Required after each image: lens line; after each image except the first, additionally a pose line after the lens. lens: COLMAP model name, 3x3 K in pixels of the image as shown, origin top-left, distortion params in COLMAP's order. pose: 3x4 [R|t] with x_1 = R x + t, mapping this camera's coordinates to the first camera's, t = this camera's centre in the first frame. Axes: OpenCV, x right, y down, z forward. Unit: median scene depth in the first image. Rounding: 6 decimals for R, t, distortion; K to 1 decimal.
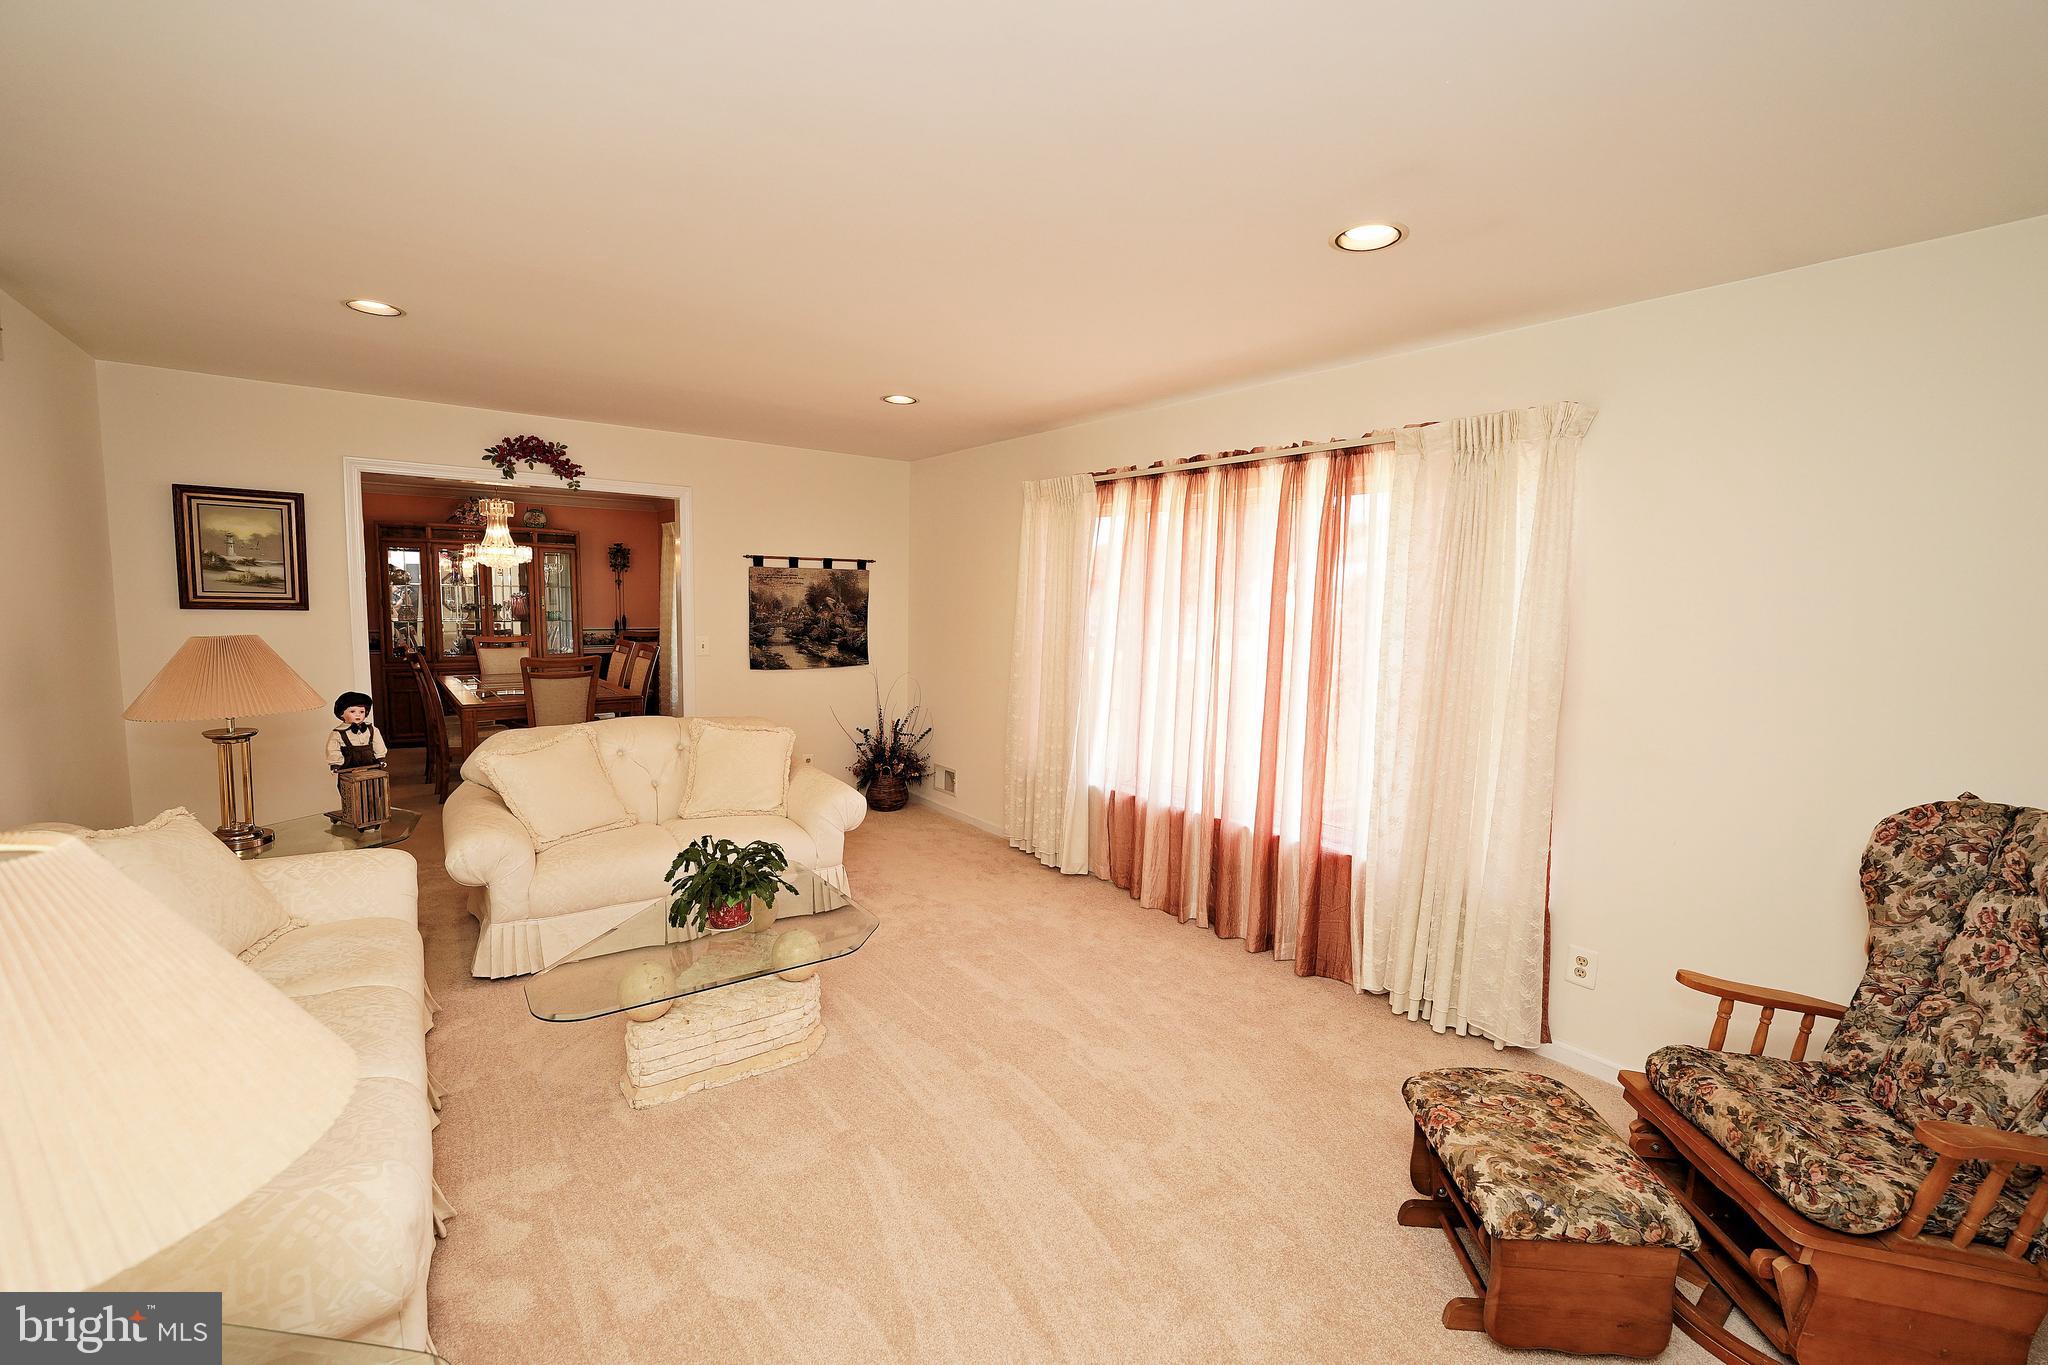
lens RADIAL K [[834.6, 0, 1026.5], [0, 834.6, 686.1], [0, 0, 1]] dist [-0.030547, 0.003434]
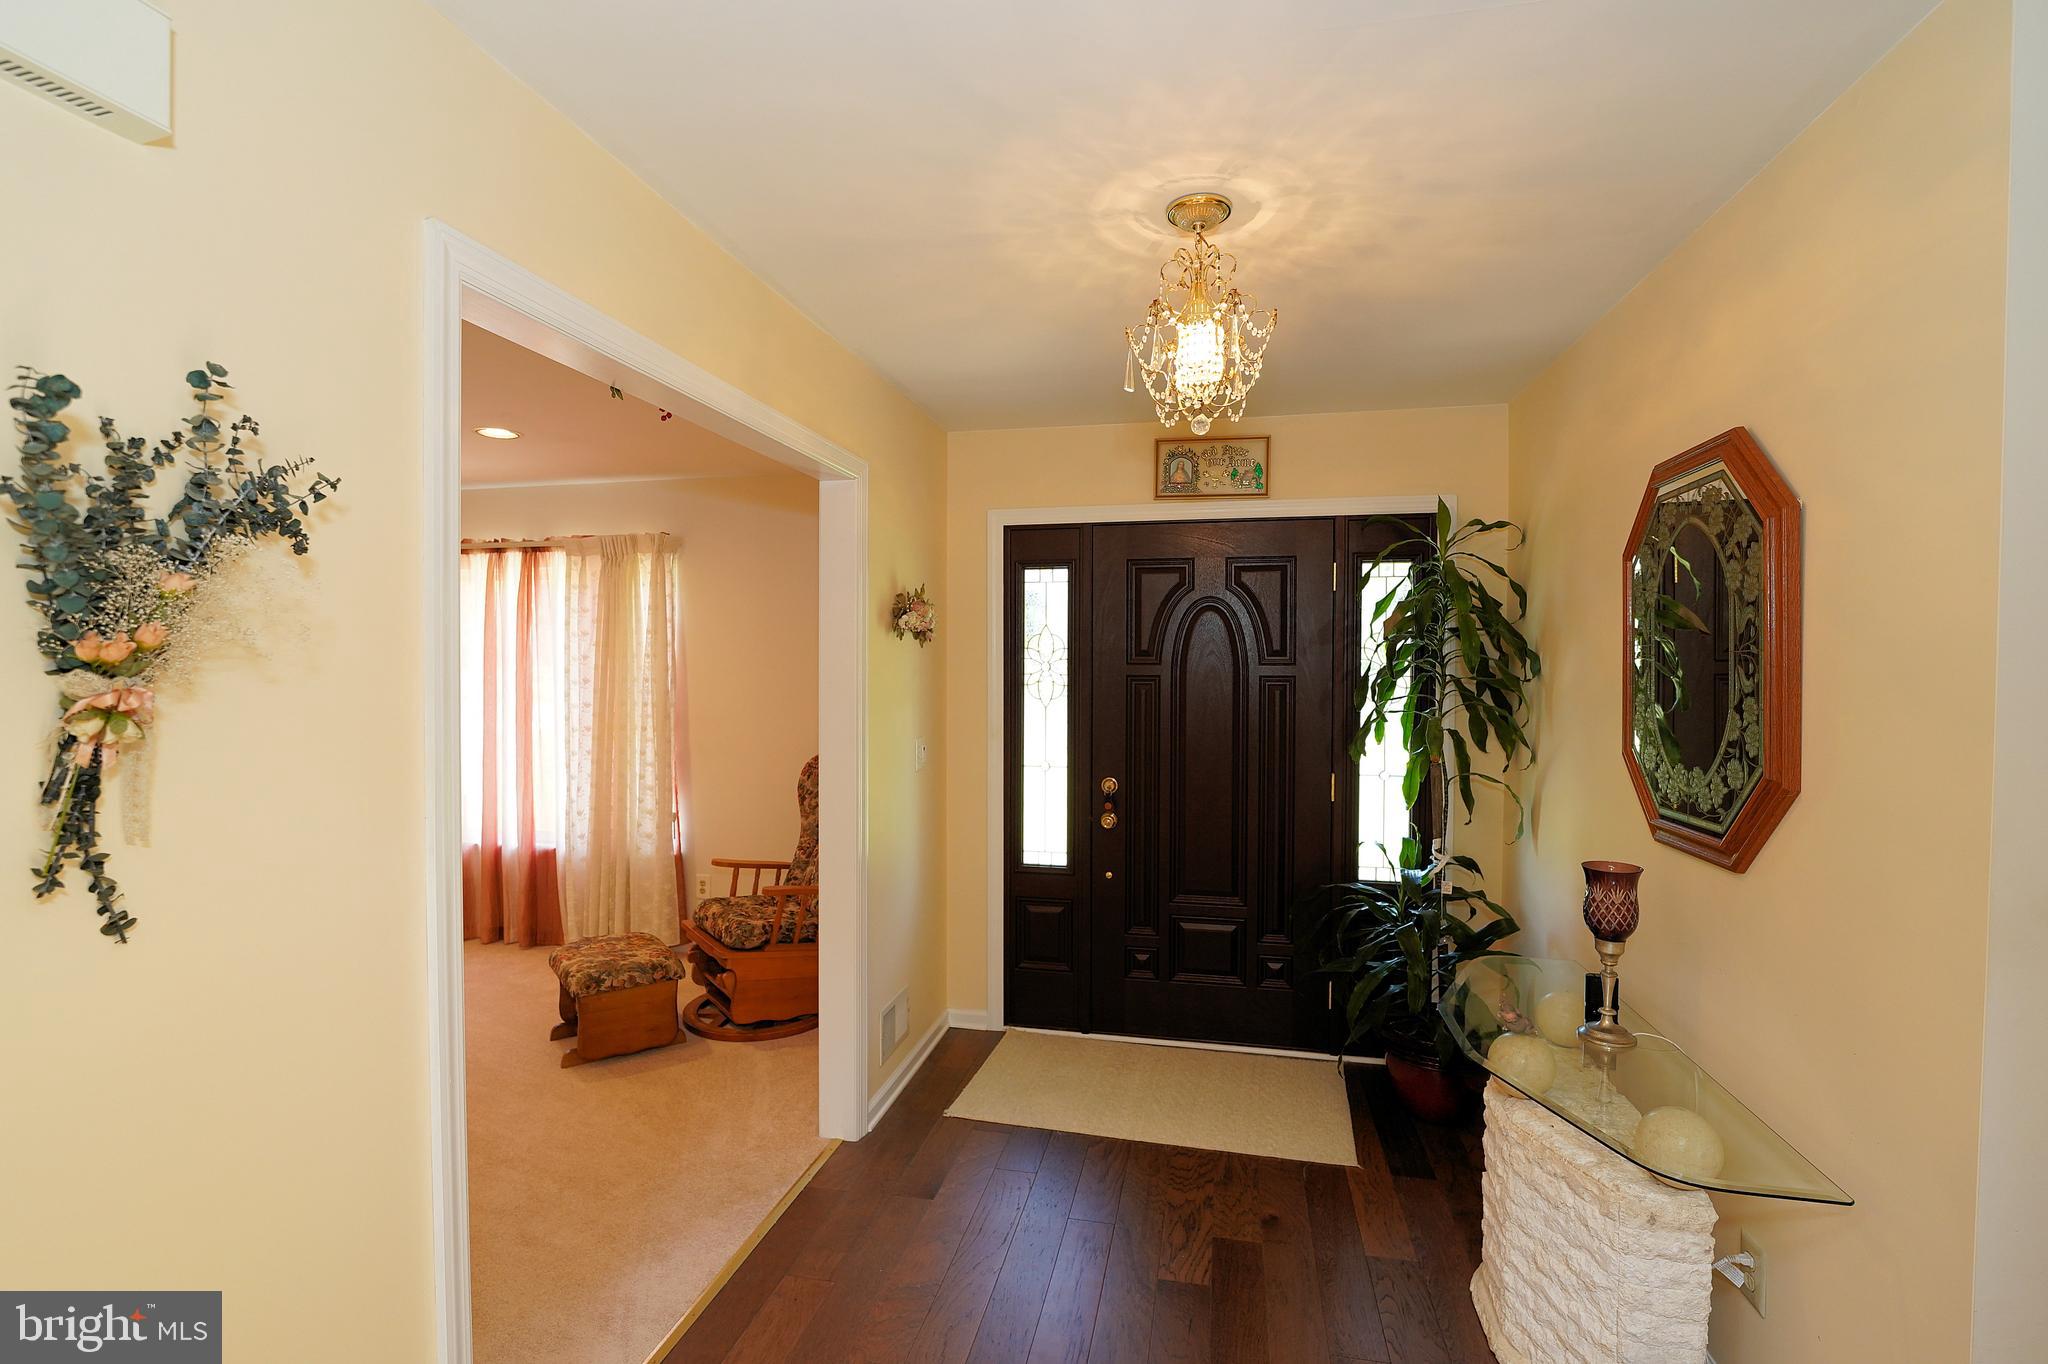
lens RADIAL K [[944.5, 0, 1024.0], [0, 944.5, 682.0], [0, 0, 1]] dist [0.000016, -0.000029]
pose [[0.766787, -0.032740, 0.641066, 0.002018], [0.081255, 0.995615, -0.046343, 0.054960], [-0.636738, 0.087625, 0.766086, -0.516471]]
